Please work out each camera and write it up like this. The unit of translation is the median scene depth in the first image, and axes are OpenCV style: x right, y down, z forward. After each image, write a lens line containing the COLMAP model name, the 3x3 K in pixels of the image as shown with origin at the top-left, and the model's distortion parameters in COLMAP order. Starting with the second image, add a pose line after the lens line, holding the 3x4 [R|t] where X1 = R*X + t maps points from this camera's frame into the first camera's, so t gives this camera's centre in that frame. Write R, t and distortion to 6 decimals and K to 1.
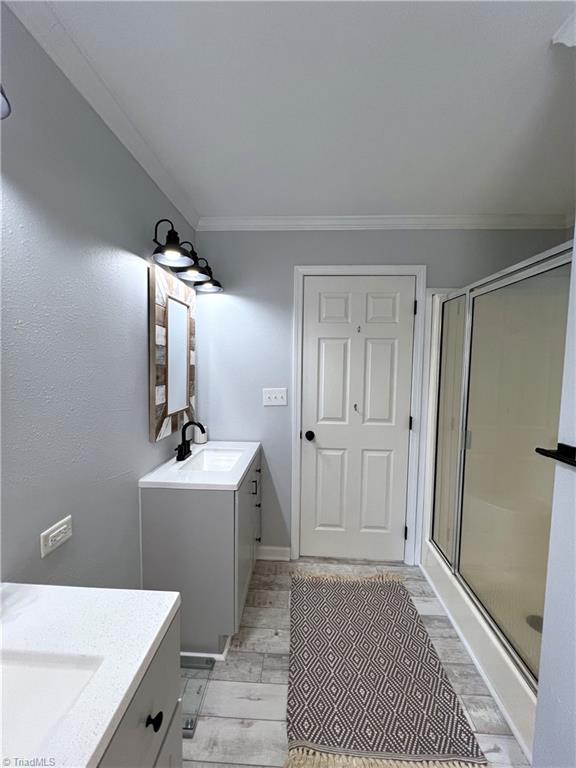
lens RADIAL K [[303.5, 0, 290.9], [0, 303.5, 381.8], [0, 0, 1]] dist [0.000412, 0.000196]
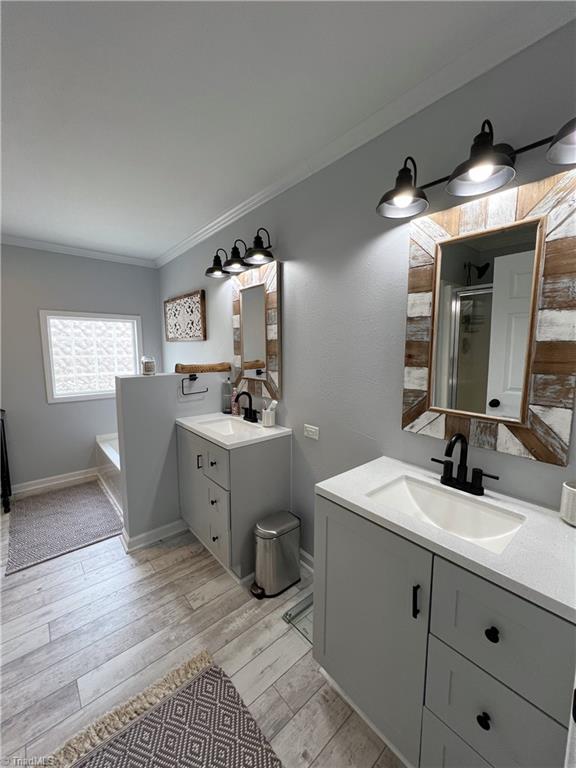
lens RADIAL K [[303.5, 0, 290.9], [0, 303.5, 381.8], [0, 0, 1]] dist [0.000412, 0.000196]
pose [[-0.722809, 0.065765, -0.687911, 0.405173], [-0.053805, 0.987084, 0.150901, -0.057296], [0.688950, 0.146085, -0.709935, 1.459381]]
